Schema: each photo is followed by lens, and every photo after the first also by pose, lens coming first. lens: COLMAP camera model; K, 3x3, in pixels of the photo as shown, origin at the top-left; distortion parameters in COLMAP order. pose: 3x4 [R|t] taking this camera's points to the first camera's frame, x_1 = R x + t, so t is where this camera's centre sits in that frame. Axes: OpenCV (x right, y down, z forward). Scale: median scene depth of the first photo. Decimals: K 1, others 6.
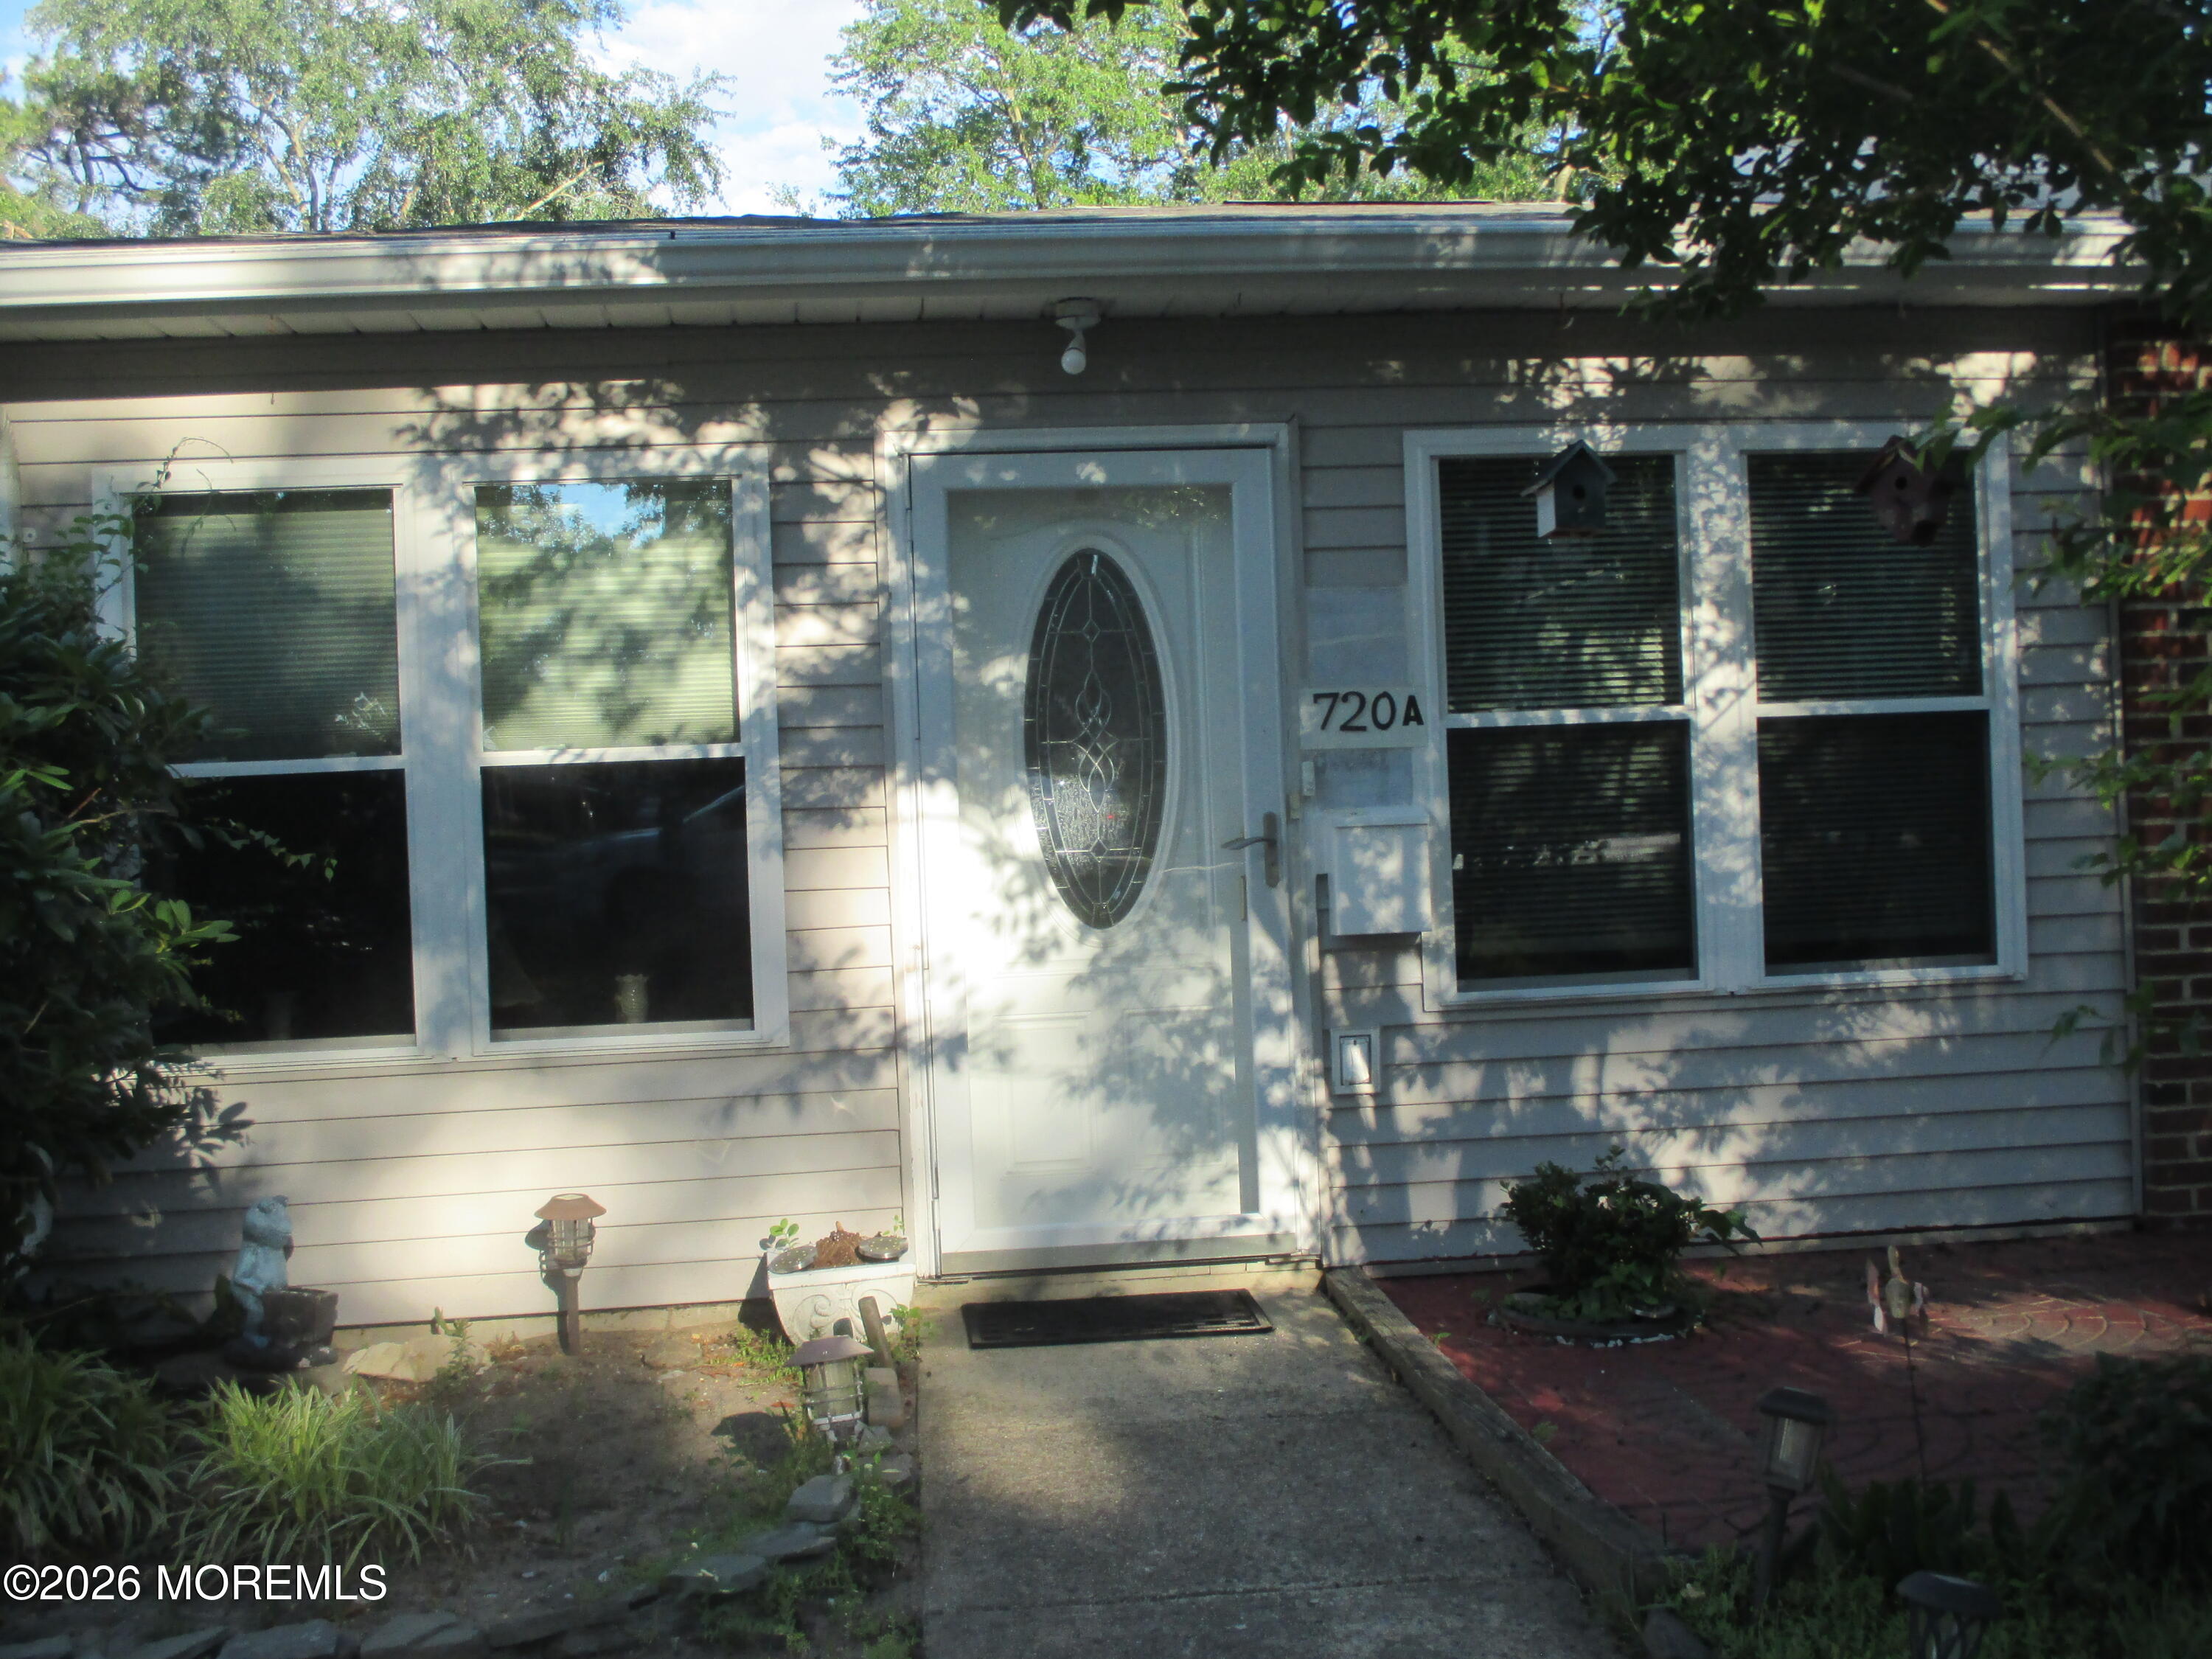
lens RADIAL K [[2582.8, 0, 1119.8], [0, 2582.8, 825.7], [0, 0, 1]] dist [-0.065093, 0.000000]
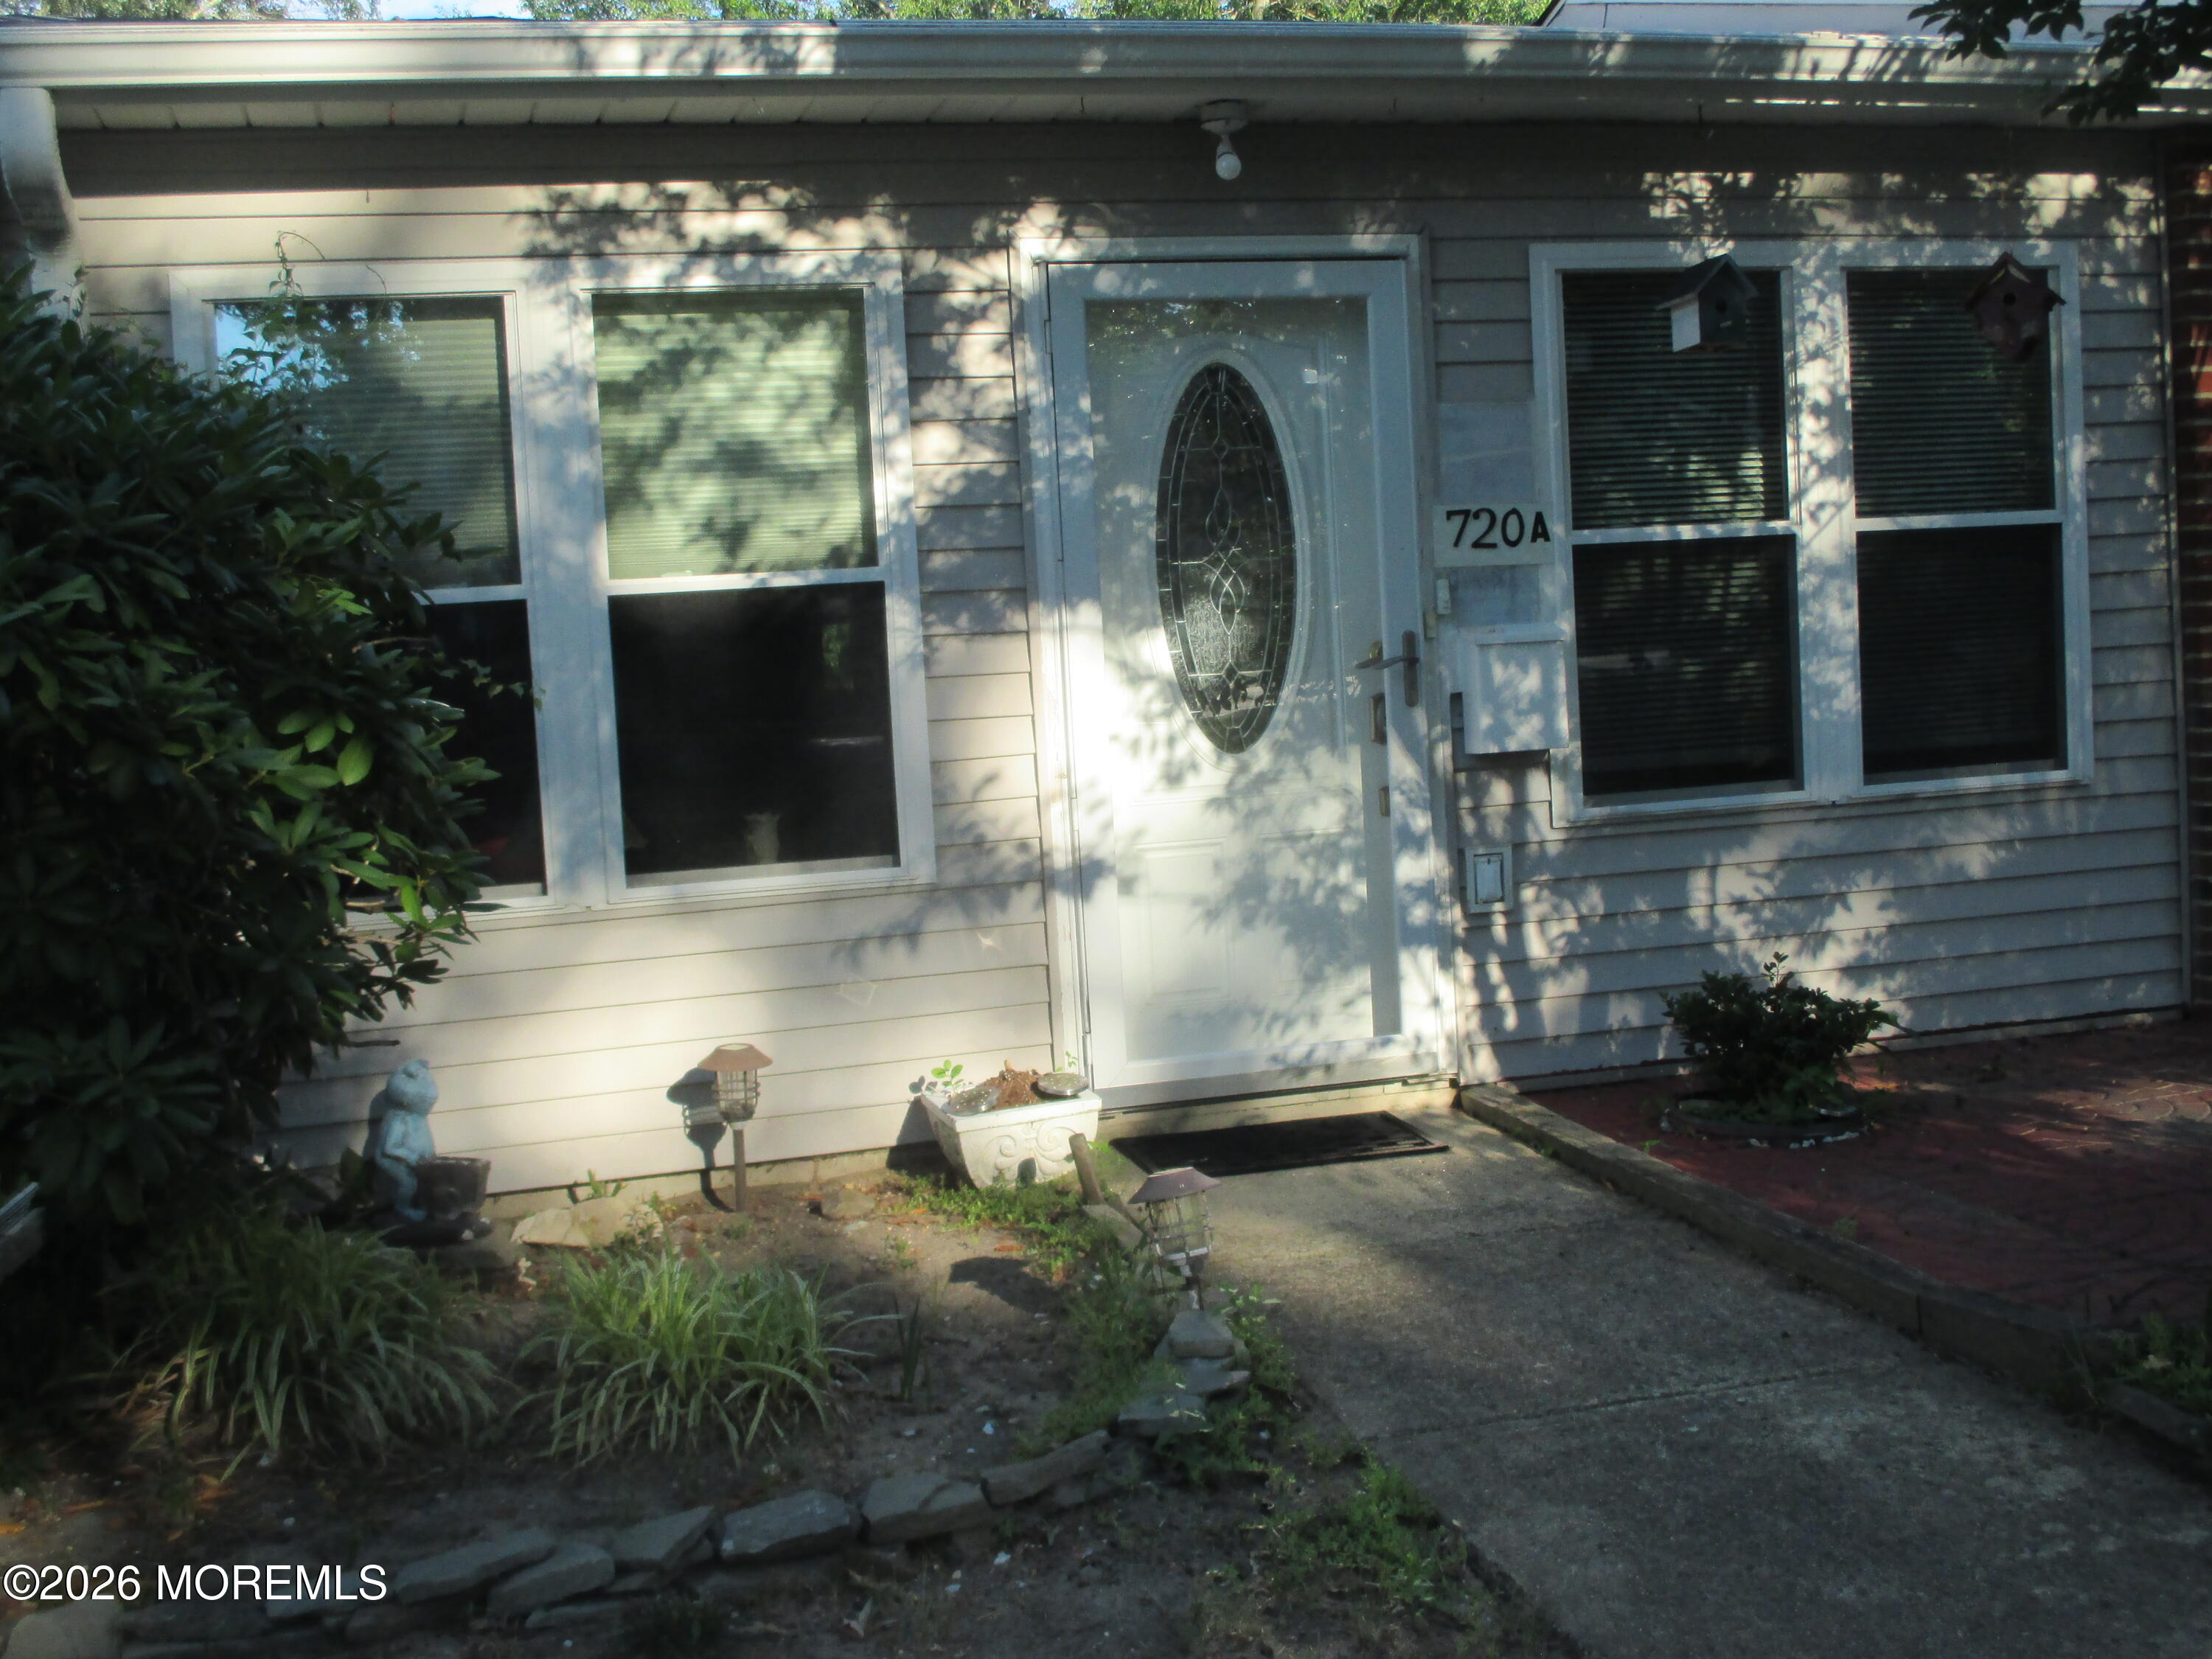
lens RADIAL K [[2582.8, 0, 1099.4], [0, 2582.8, 832.9], [0, 0, 1]] dist [-0.065093, 0.000000]
pose [[0.986383, -0.028640, 0.161950, -0.219542], [0.018656, 0.997849, 0.062837, 0.007733], [-0.163401, -0.058960, 0.984796, 0.041176]]
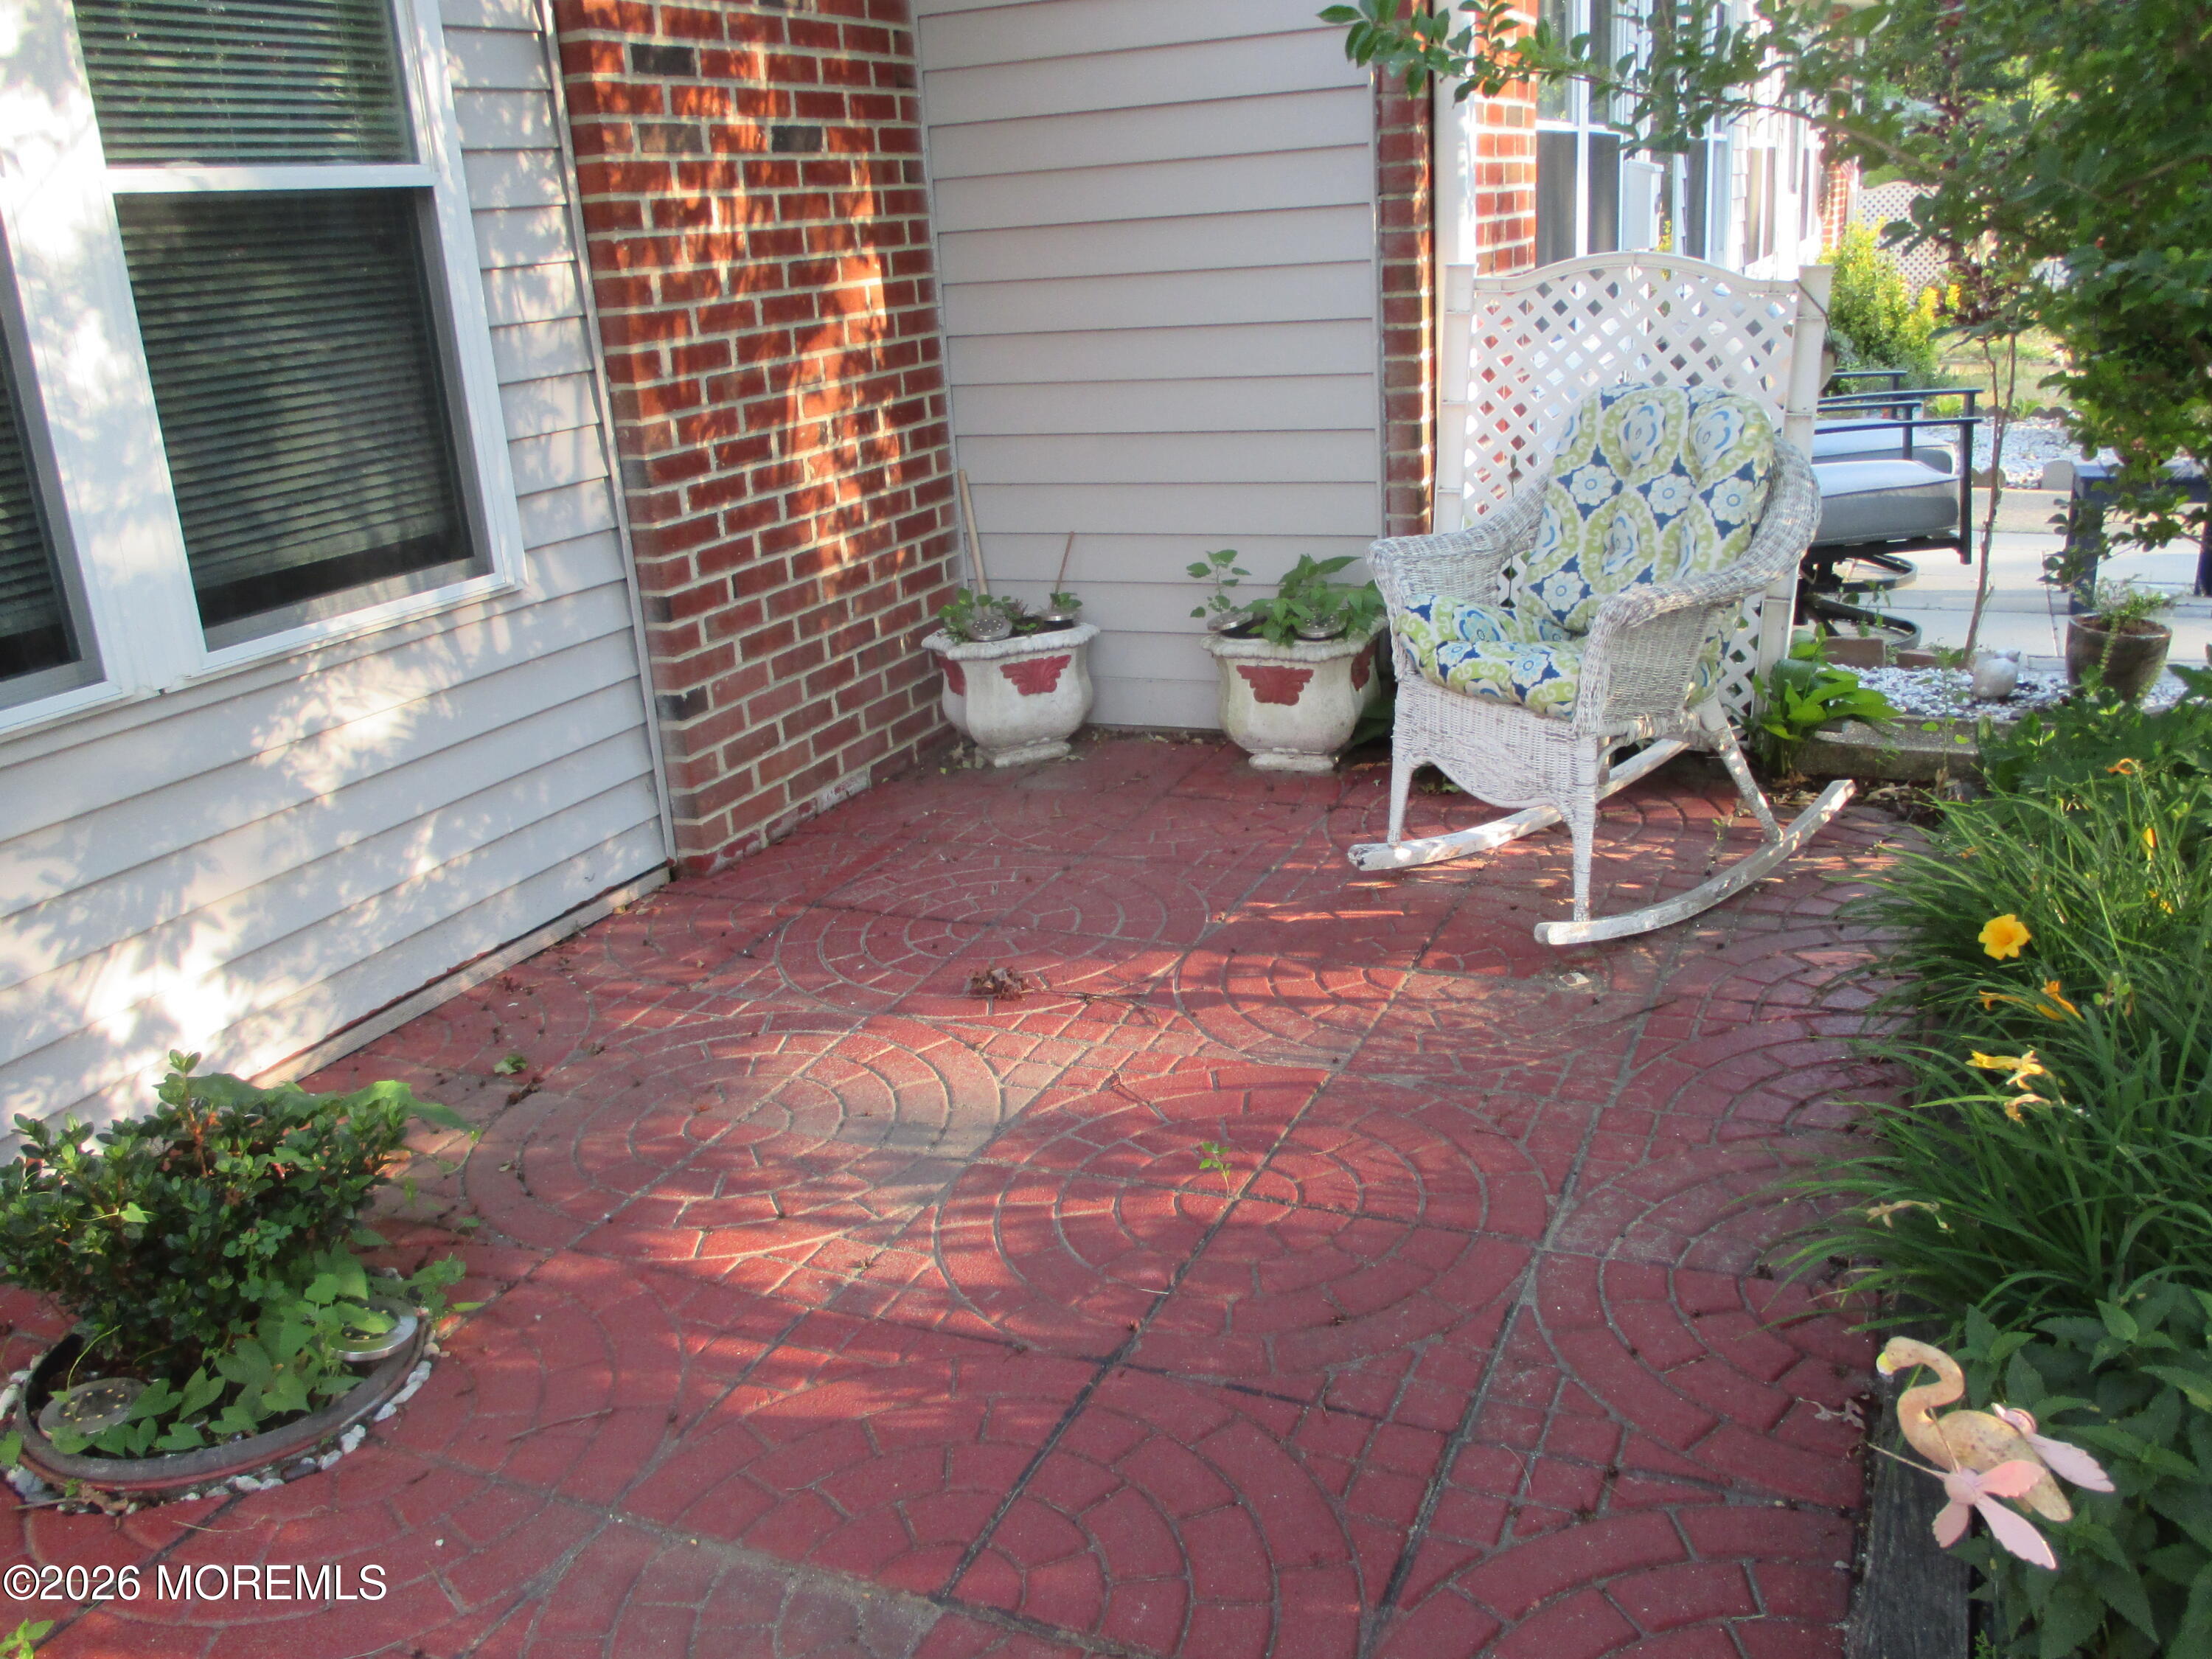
lens RADIAL K [[1838.1, 0, 1104.4], [0, 1838.1, 840.2], [0, 0, 1]] dist [-0.044127, 0.023701]
pose [[0.507328, -0.272704, 0.817466, 0.002260], [0.053307, 0.956723, 0.286077, -0.009601], [-0.860103, -0.101559, 0.499909, 0.618395]]
